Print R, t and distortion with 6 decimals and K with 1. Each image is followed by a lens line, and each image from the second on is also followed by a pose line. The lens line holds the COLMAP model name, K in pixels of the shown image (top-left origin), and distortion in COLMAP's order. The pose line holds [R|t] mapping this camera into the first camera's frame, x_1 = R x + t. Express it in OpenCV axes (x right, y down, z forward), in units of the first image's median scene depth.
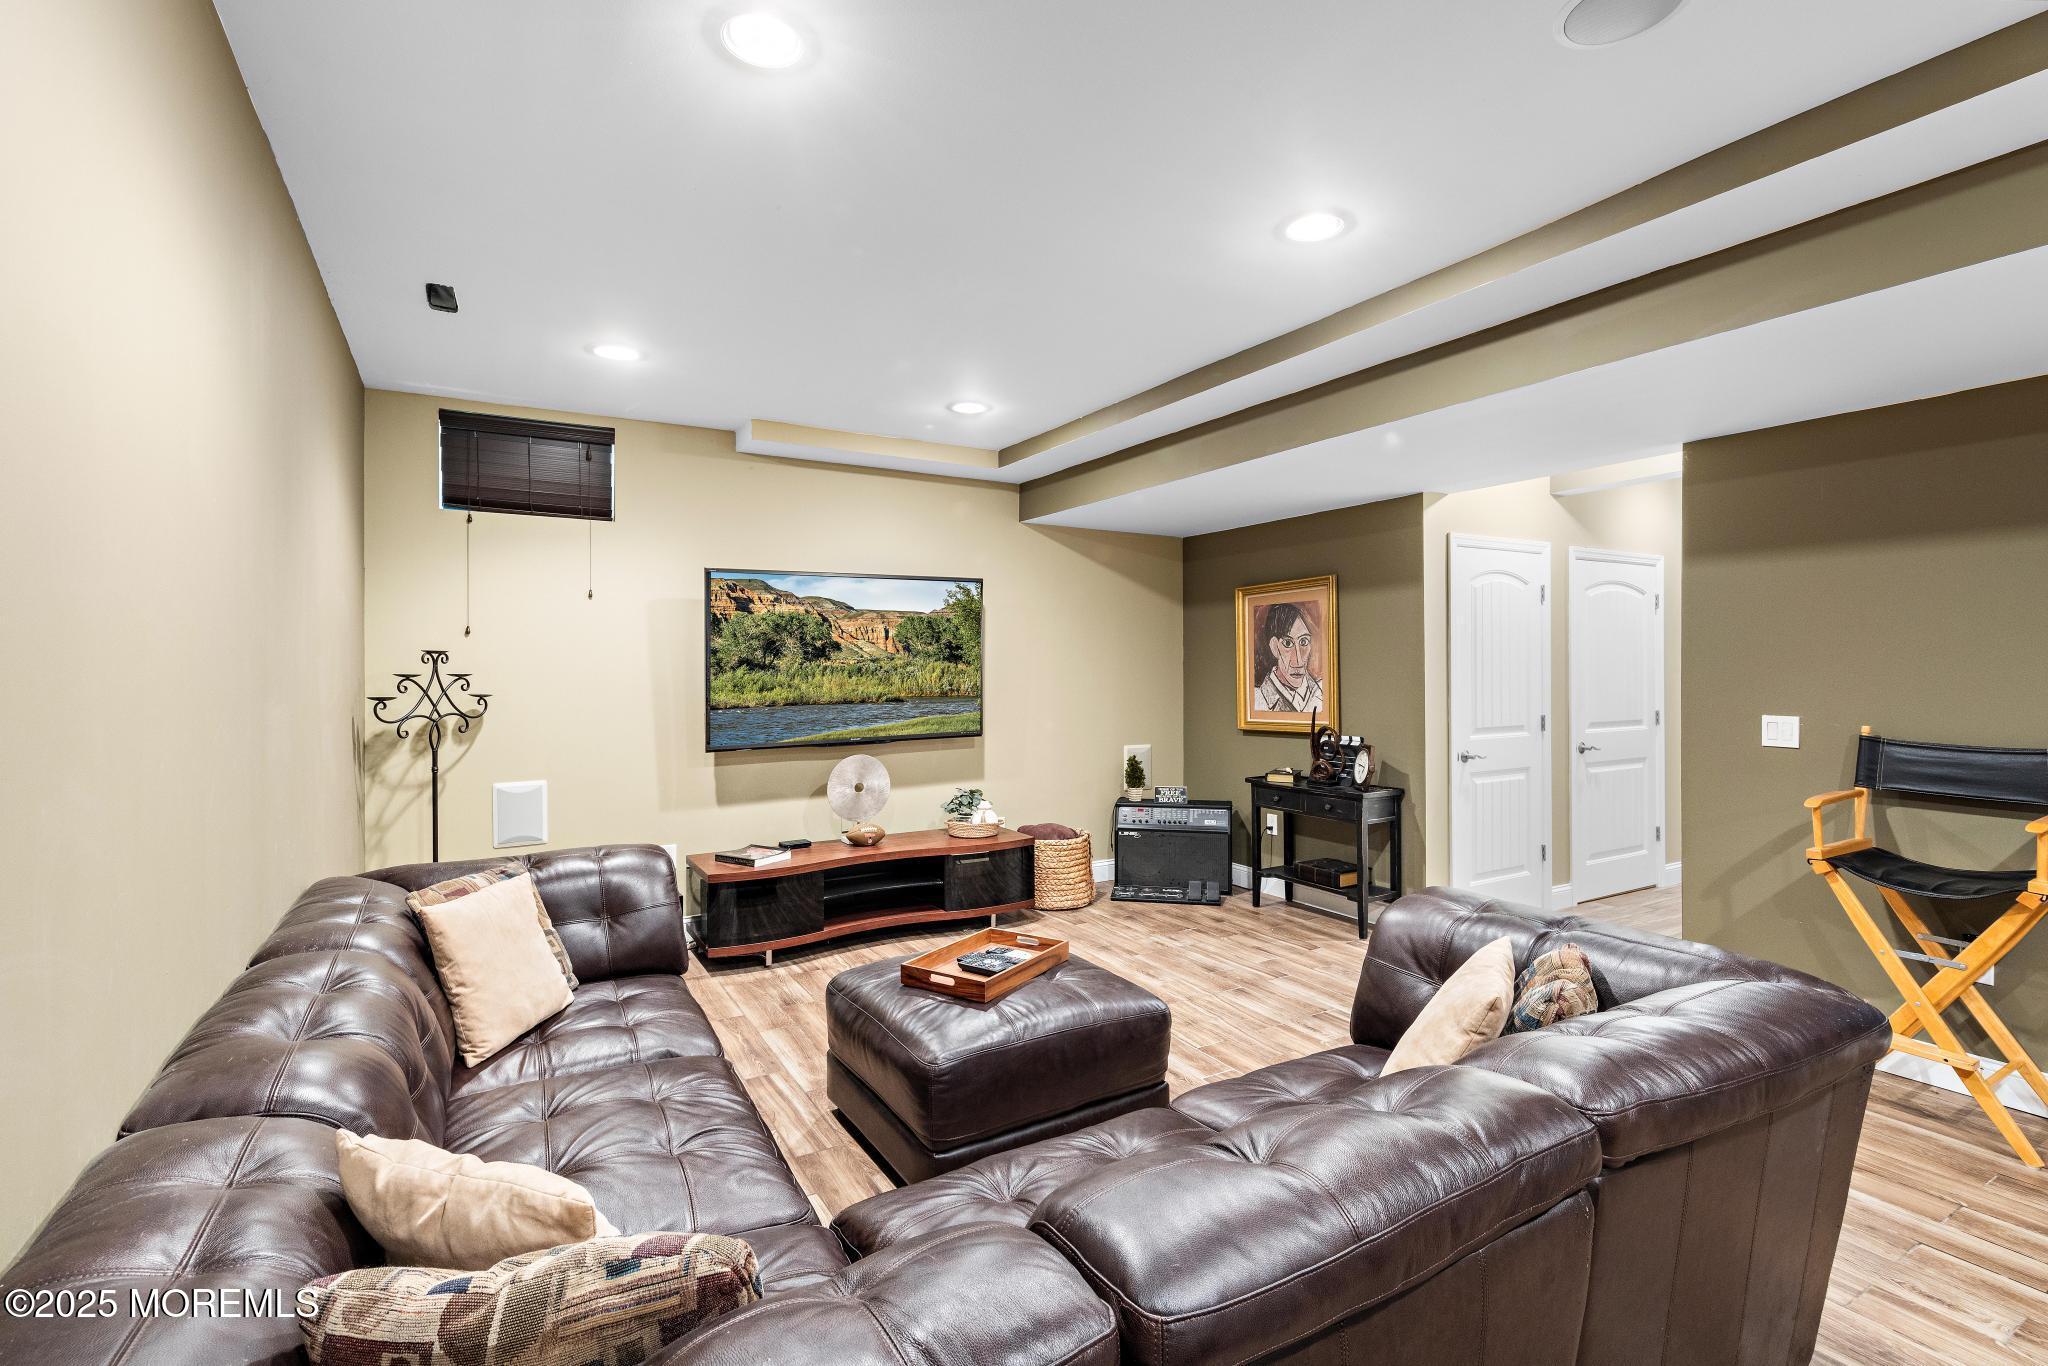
lens RADIAL K [[910.1, 0, 1024.0], [0, 910.1, 683.0], [0, 0, 1]] dist [0.000184, 0.000061]
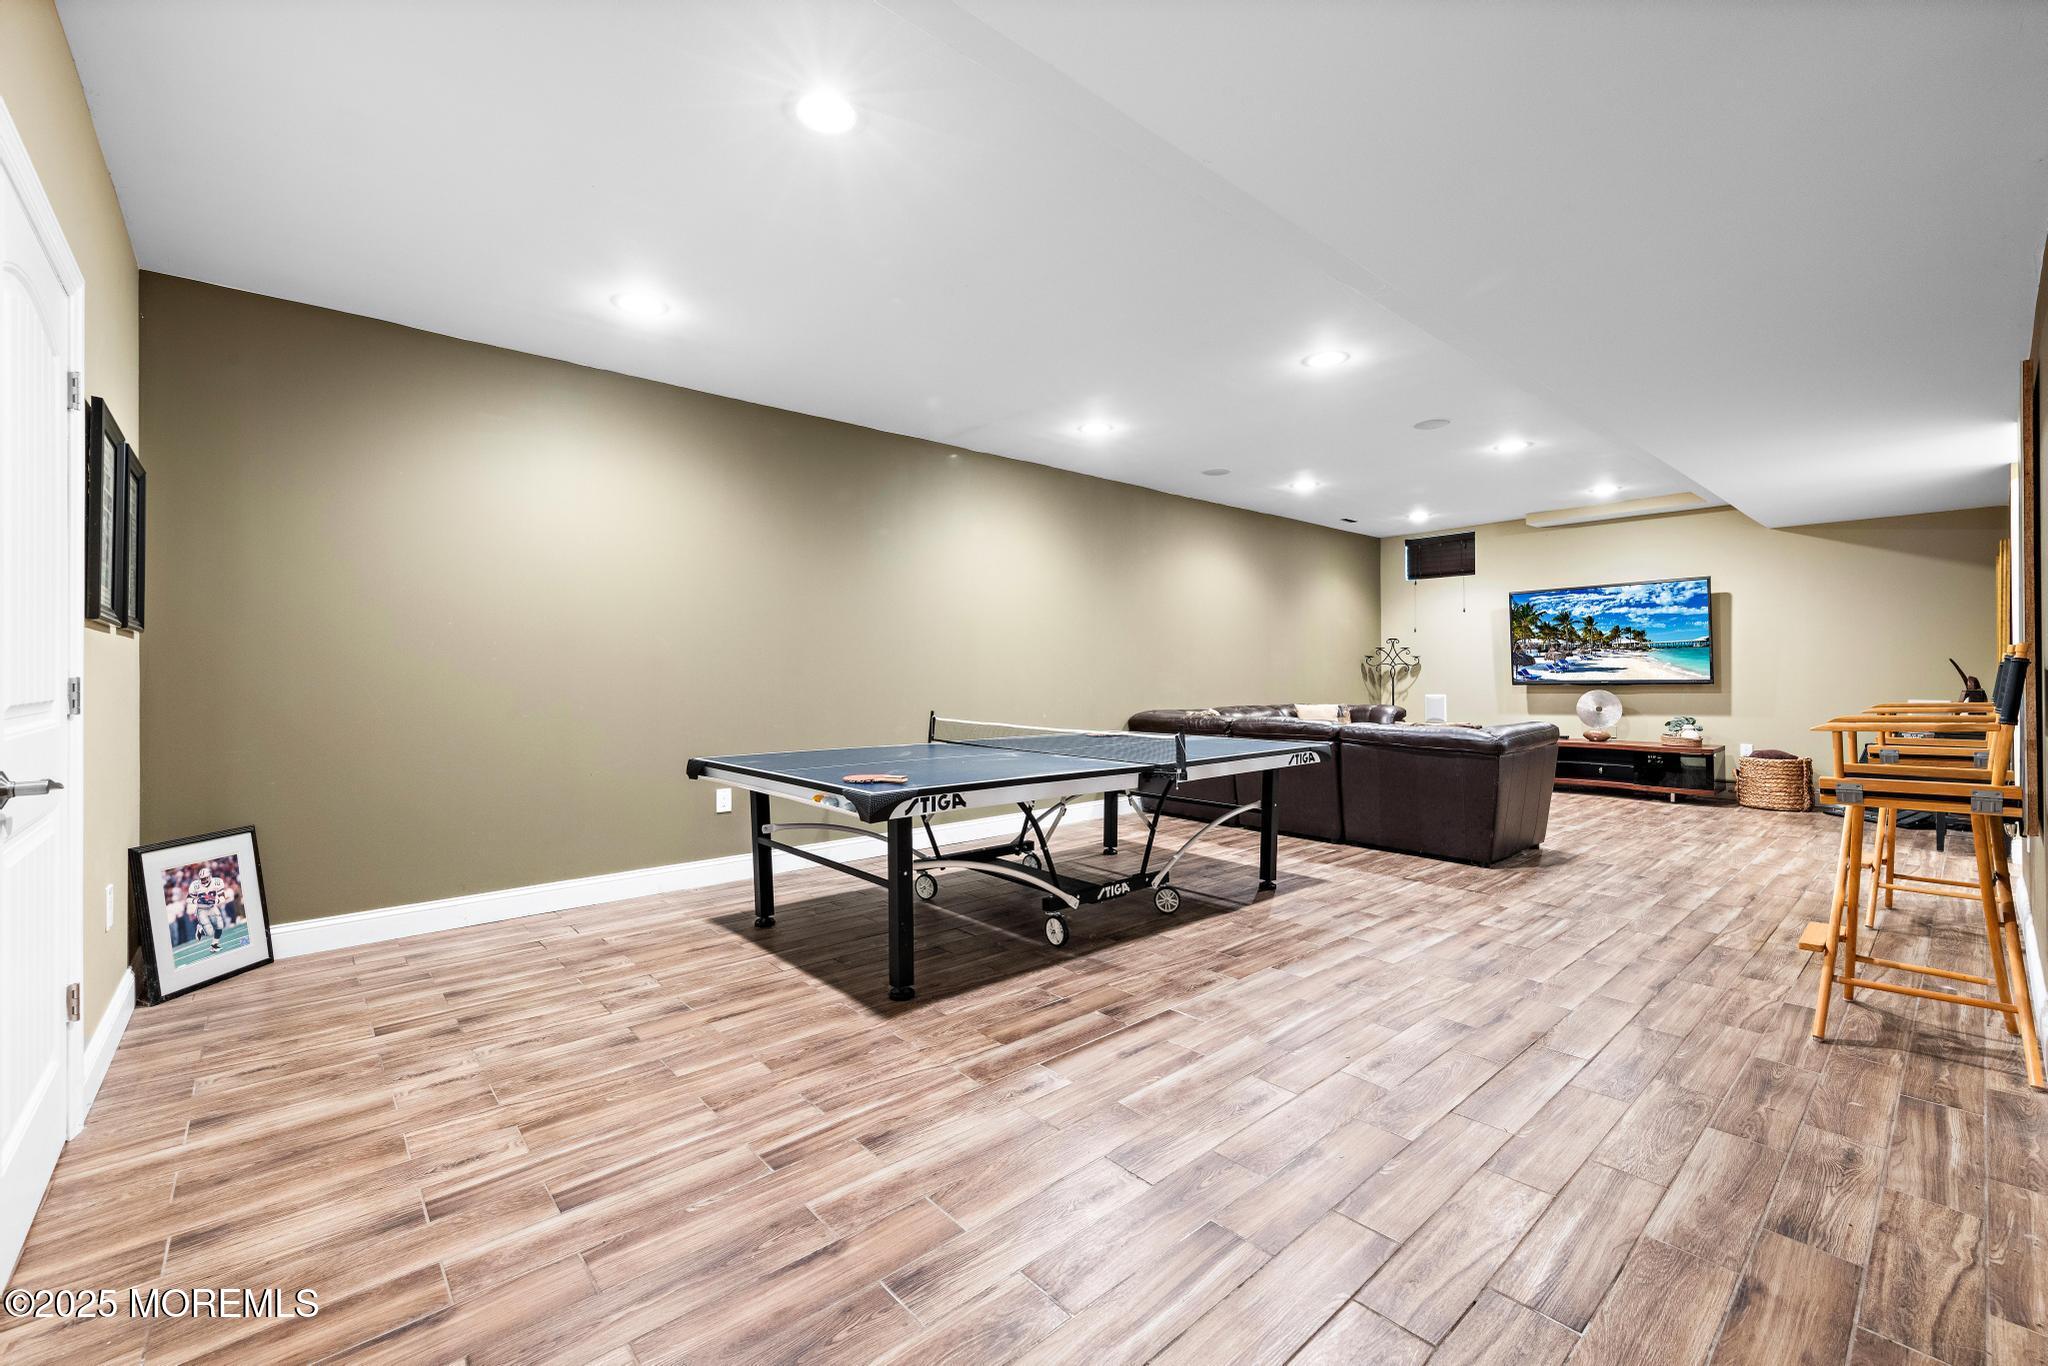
lens RADIAL K [[934.6, 0, 1024.0], [0, 934.6, 683.0], [0, 0, 1]] dist [0.014512, 0.000285]
pose [[0.237000, 0.011240, -0.971445, 1.428555], [-0.005416, 0.999933, 0.010248, 0.058298], [0.971495, 0.002833, 0.237045, -0.541022]]
